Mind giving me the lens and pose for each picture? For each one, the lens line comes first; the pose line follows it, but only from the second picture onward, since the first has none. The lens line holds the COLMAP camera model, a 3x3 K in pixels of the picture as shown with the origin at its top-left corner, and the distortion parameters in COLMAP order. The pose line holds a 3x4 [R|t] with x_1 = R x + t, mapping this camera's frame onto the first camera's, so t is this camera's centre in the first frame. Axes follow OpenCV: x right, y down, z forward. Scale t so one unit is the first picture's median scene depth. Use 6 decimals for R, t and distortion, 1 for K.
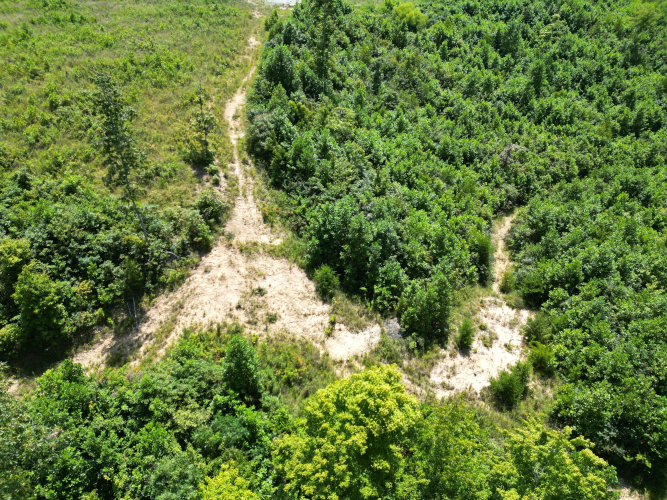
lens RADIAL K [[474.8, 0, 335.6], [0, 474.8, 253.1], [0, 0, 1]] dist [0.058406, -0.031302]
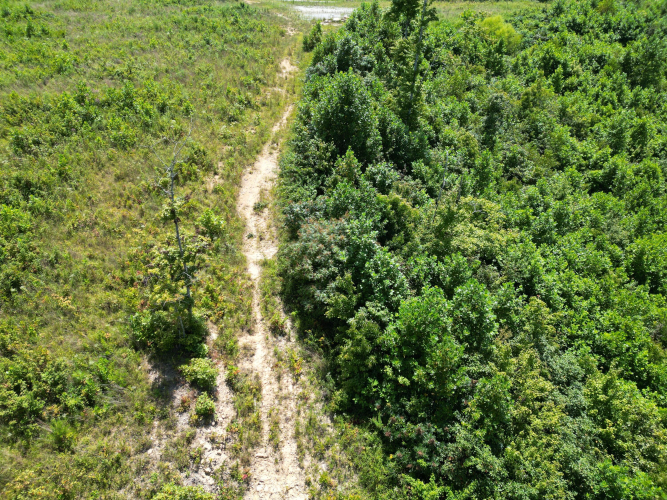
lens RADIAL K [[474.8, 0, 332.7], [0, 474.8, 248.7], [0, 0, 1]] dist [0.058406, -0.031302]
pose [[0.999022, 0.025828, -0.035902, -0.103701], [-0.027654, 0.998298, -0.051345, -0.204403], [0.034515, 0.052288, 0.998035, 0.462001]]
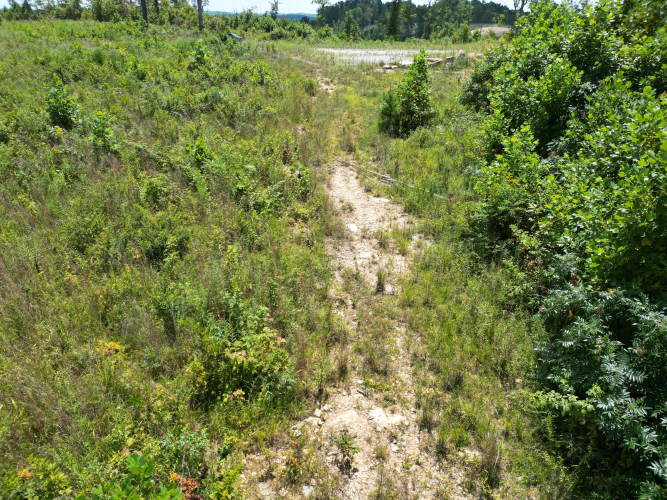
lens RADIAL K [[474.8, 0, 333.5], [0, 474.8, 249.6], [0, 0, 1]] dist [0.058406, -0.031302]
pose [[0.999464, 0.012519, -0.030251, -0.238401], [-0.017146, 0.987305, -0.157905, -0.537054], [0.027890, 0.158339, 0.986991, 1.124648]]
